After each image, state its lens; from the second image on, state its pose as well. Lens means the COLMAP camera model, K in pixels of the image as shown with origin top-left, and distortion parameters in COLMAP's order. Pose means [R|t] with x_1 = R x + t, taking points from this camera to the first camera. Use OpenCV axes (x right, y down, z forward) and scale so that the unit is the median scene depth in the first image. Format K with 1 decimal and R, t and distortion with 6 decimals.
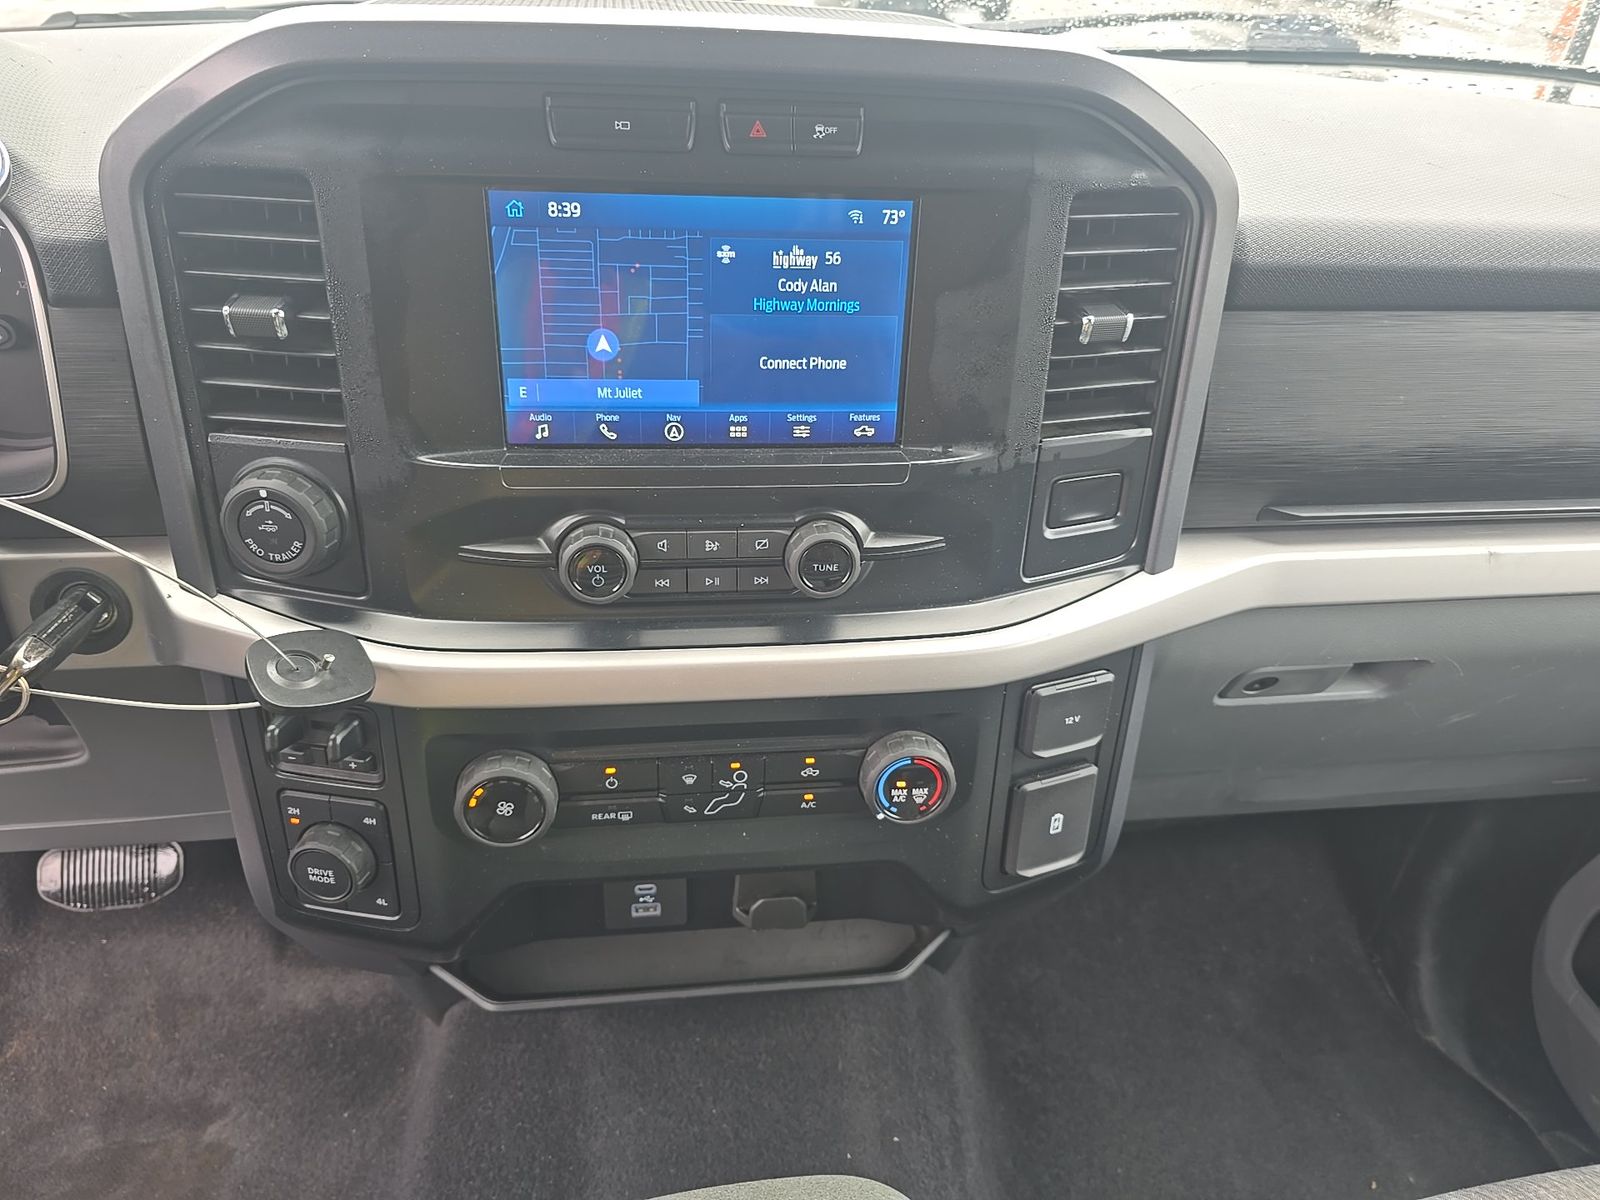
lens RADIAL K [[986.6, 0, 803.7], [0, 986.6, 605.0], [0, 0, 1]] dist [-0.015416, -0.001105]
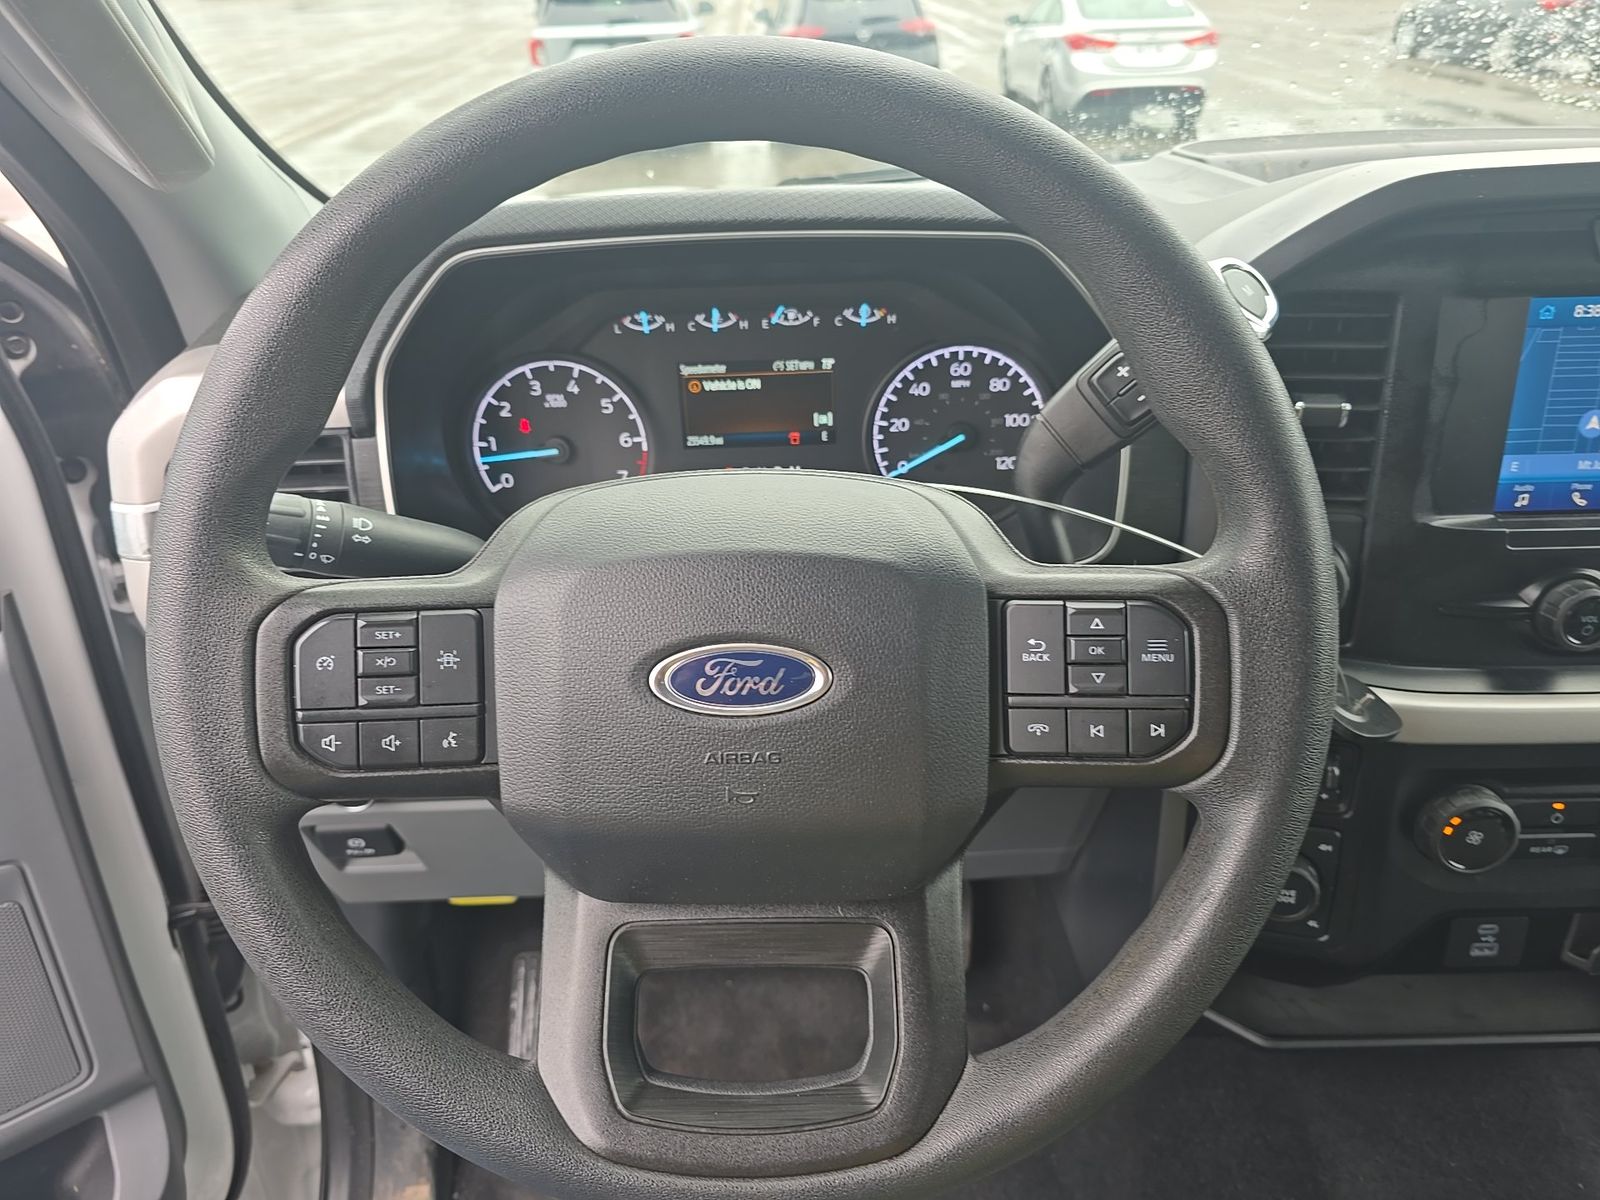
lens RADIAL K [[986.6, 0, 796.7], [0, 986.6, 605.7], [0, 0, 1]] dist [-0.015416, -0.001105]
pose [[0.986178, -0.012493, -0.165218, -0.878831], [-0.004185, 0.994957, -0.100213, 0.061344], [0.165637, 0.099519, 0.981153, -0.235521]]
